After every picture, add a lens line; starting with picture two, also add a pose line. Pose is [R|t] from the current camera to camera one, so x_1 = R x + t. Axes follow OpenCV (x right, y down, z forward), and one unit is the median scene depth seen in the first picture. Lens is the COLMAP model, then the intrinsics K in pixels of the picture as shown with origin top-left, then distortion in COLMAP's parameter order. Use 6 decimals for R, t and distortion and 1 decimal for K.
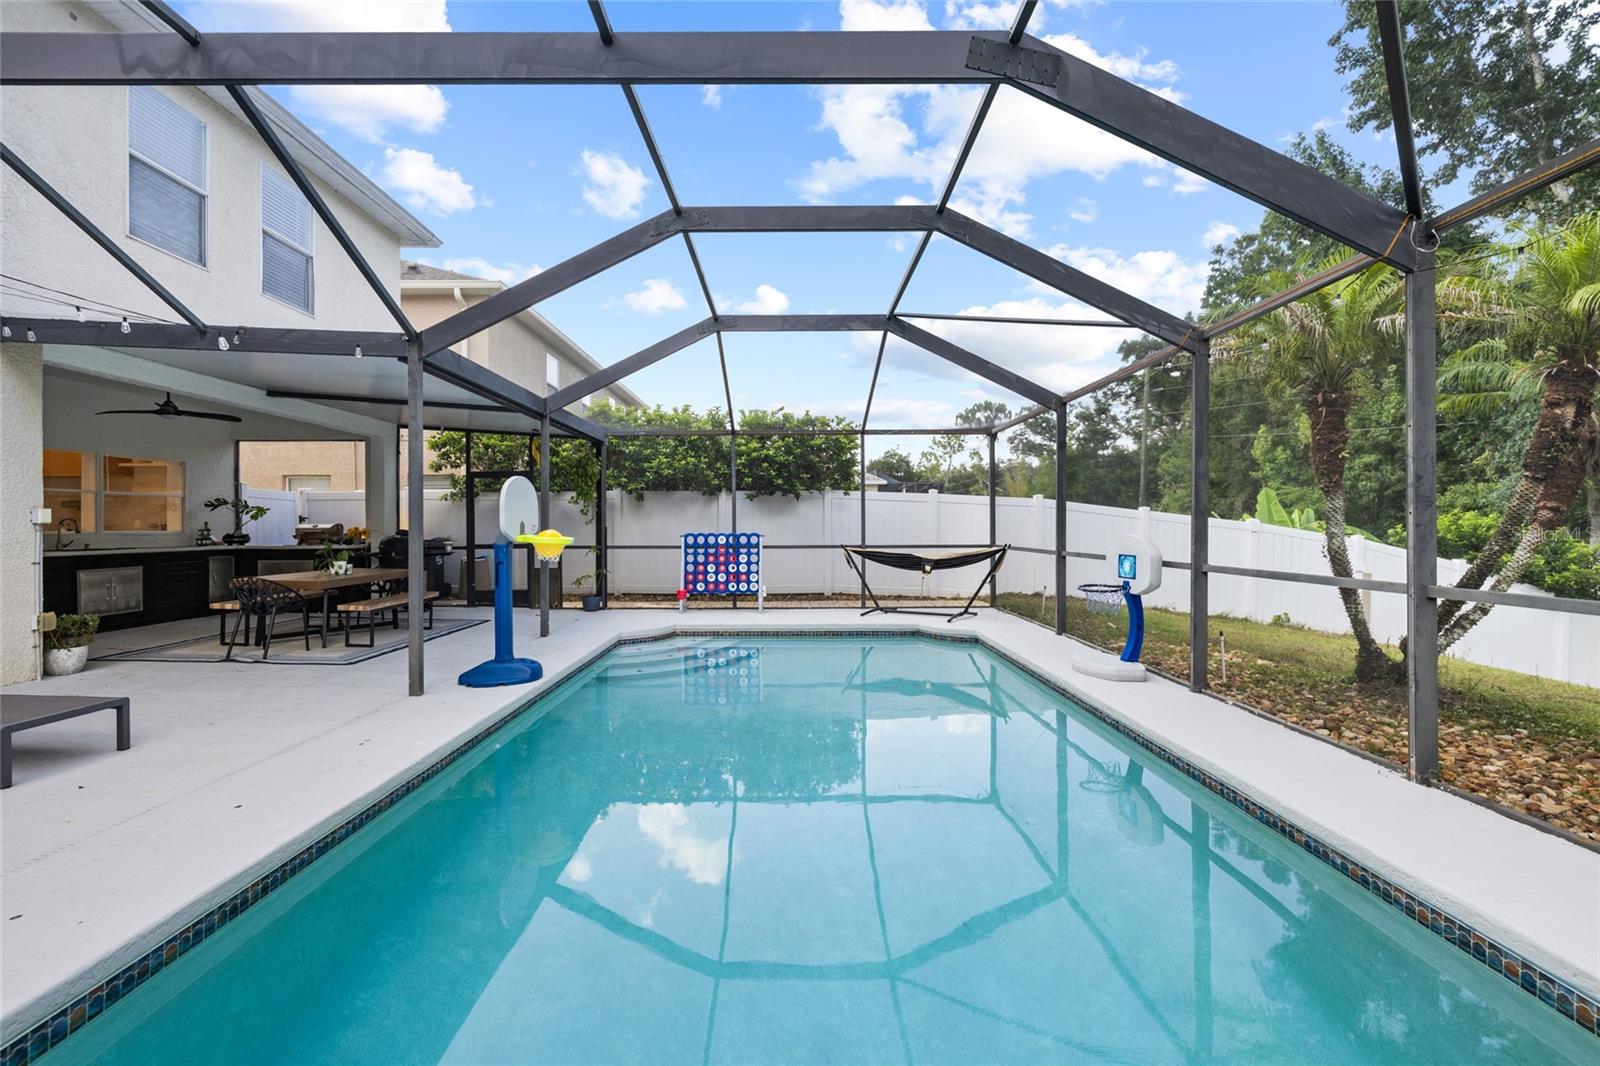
lens RADIAL K [[697.4, 0, 777.9], [0, 697.4, 533.6], [0, 0, 1]] dist [-0.000559, 0.000272]
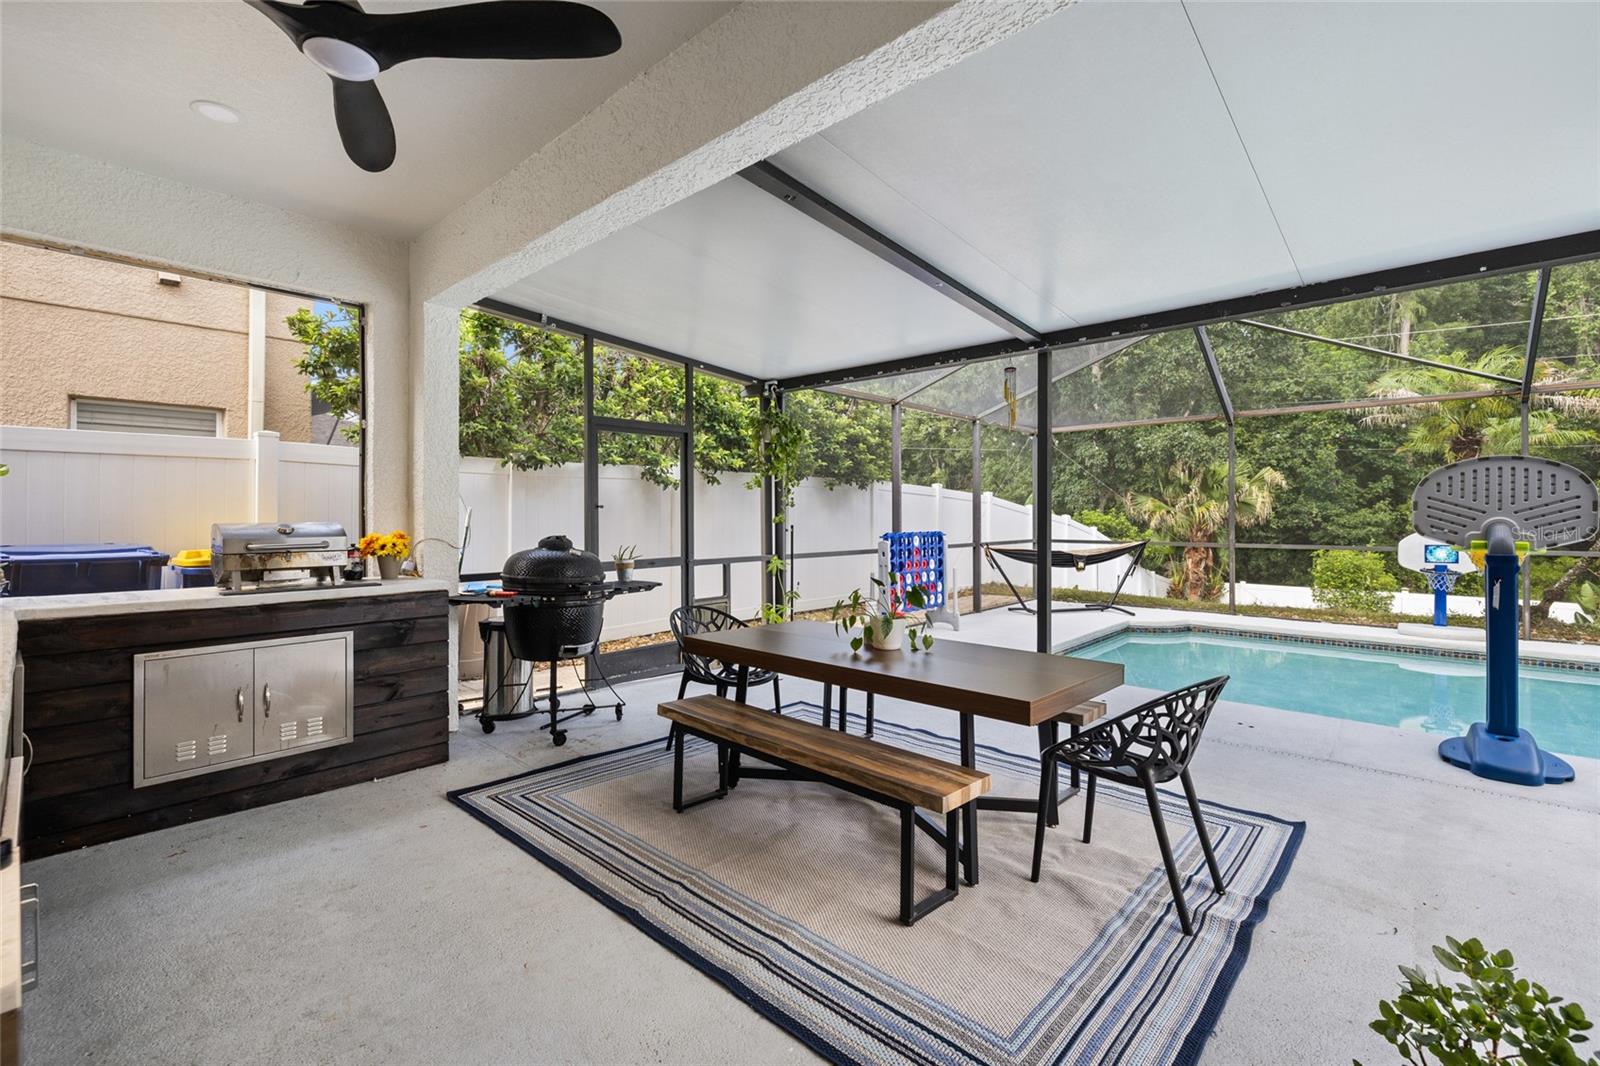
lens RADIAL K [[696.9, 0, 804.3], [0, 696.9, 513.8], [0, 0, 1]] dist [-0.001114, 0.000042]
pose [[0.669121, 0.004257, 0.743141, -0.734489], [0.008372, 0.999877, -0.013266, -0.012167], [-0.743106, 0.015098, 0.669003, 0.574388]]
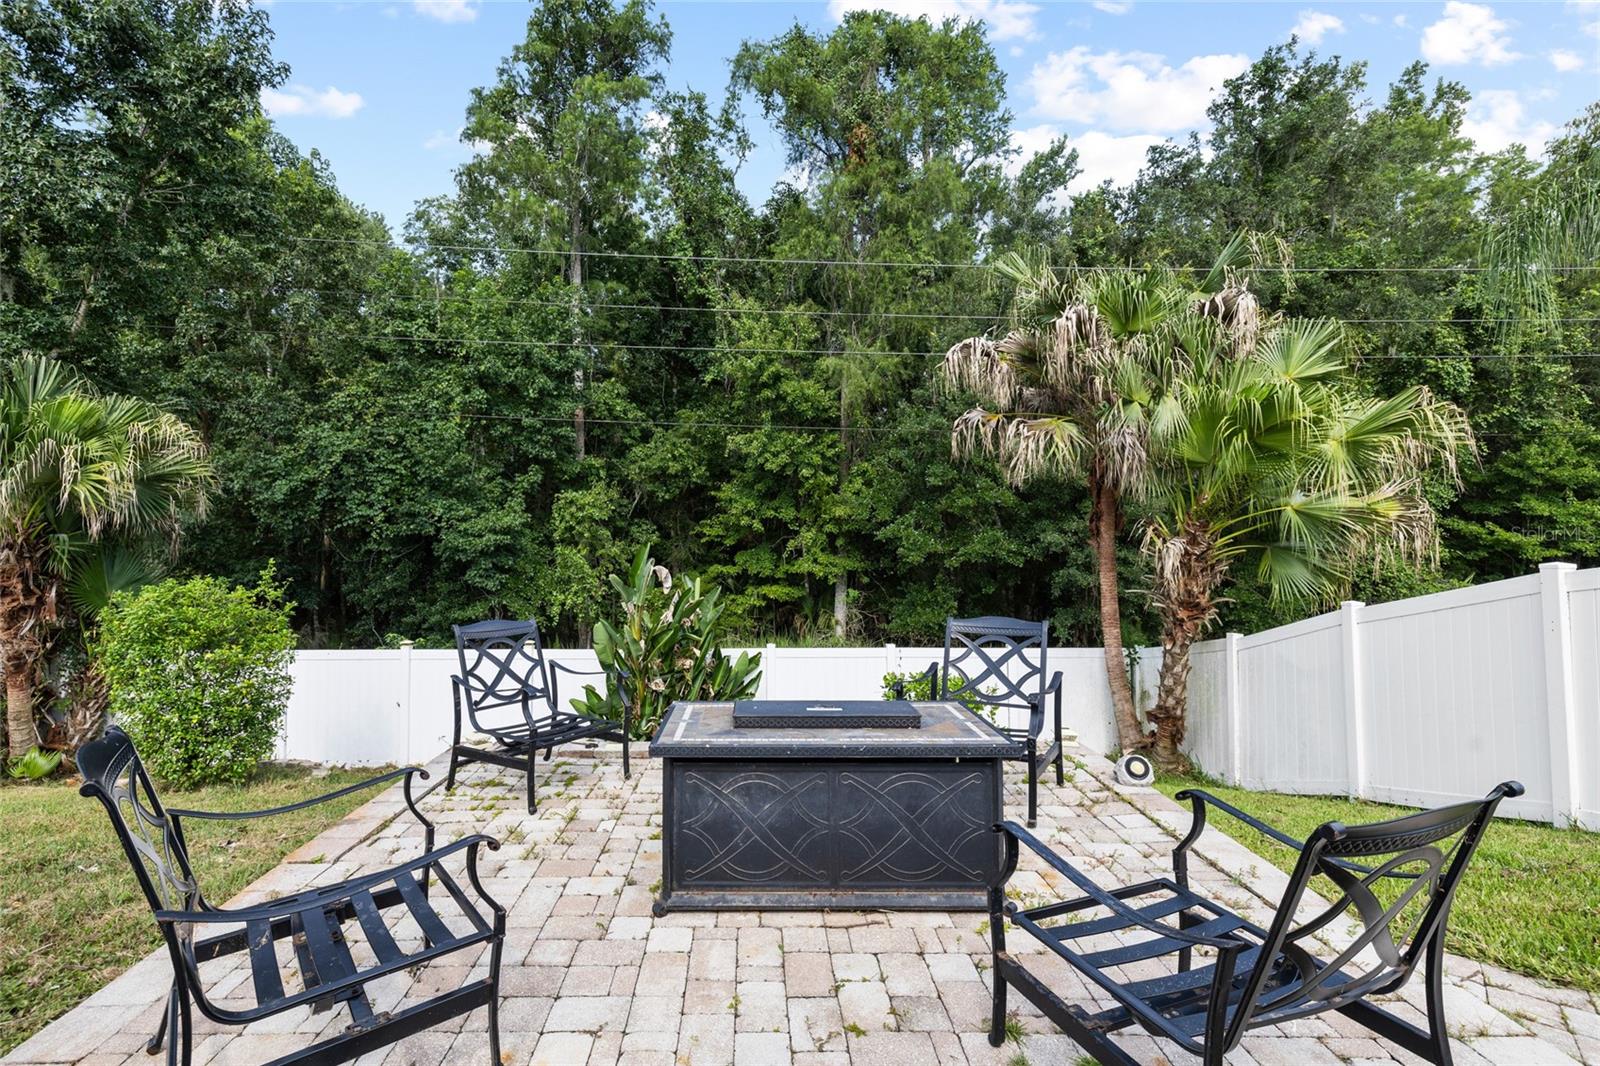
lens RADIAL K [[726.2, 0, 754.2], [0, 726.2, 527.5], [0, 0, 1]] dist [0.005034, 0.000173]
pose [[-0.010791, -0.000180, 0.999942, 0.551490], [0.016863, 0.999858, 0.000362, 0.009401], [-0.999800, 0.016866, -0.010787, 0.130321]]
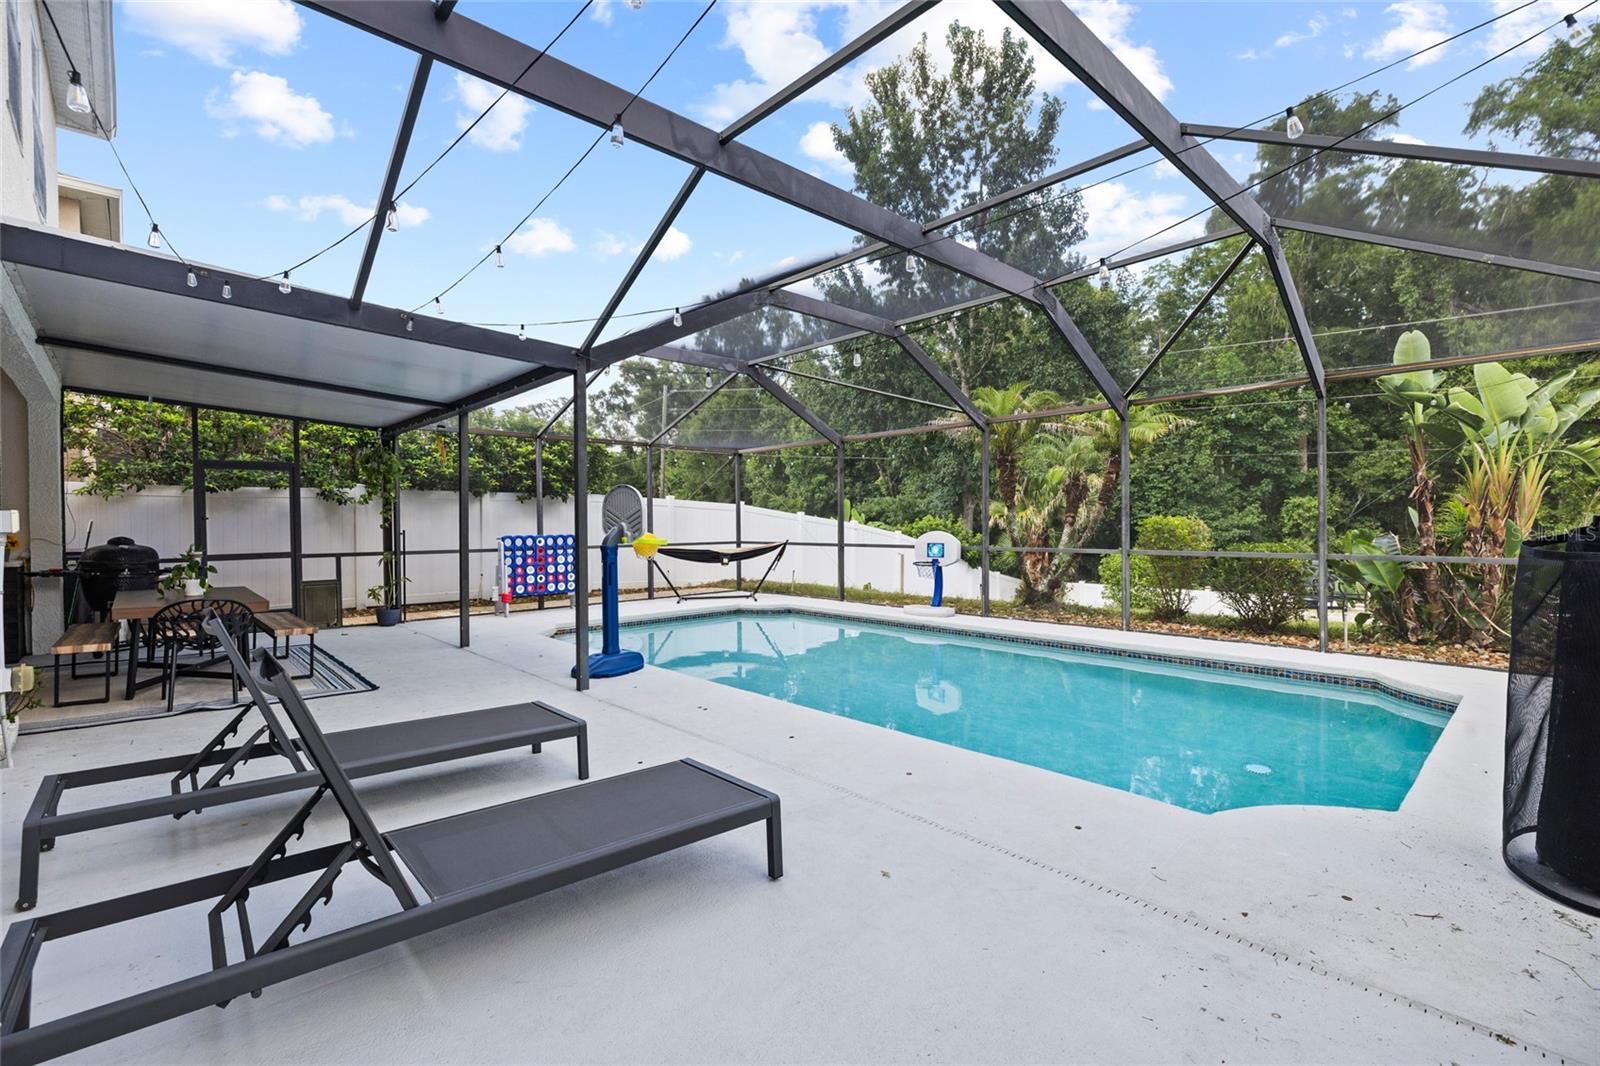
lens RADIAL K [[704.0, 0, 800.0], [0, 704.0, 533.0], [0, 0, 1]] dist [-0.000644, 0.000045]
pose [[0.727487, -0.012955, 0.685999, -0.508734], [0.014529, 0.999888, 0.003475, -0.001958], [-0.685967, 0.007439, 0.727594, -0.008528]]
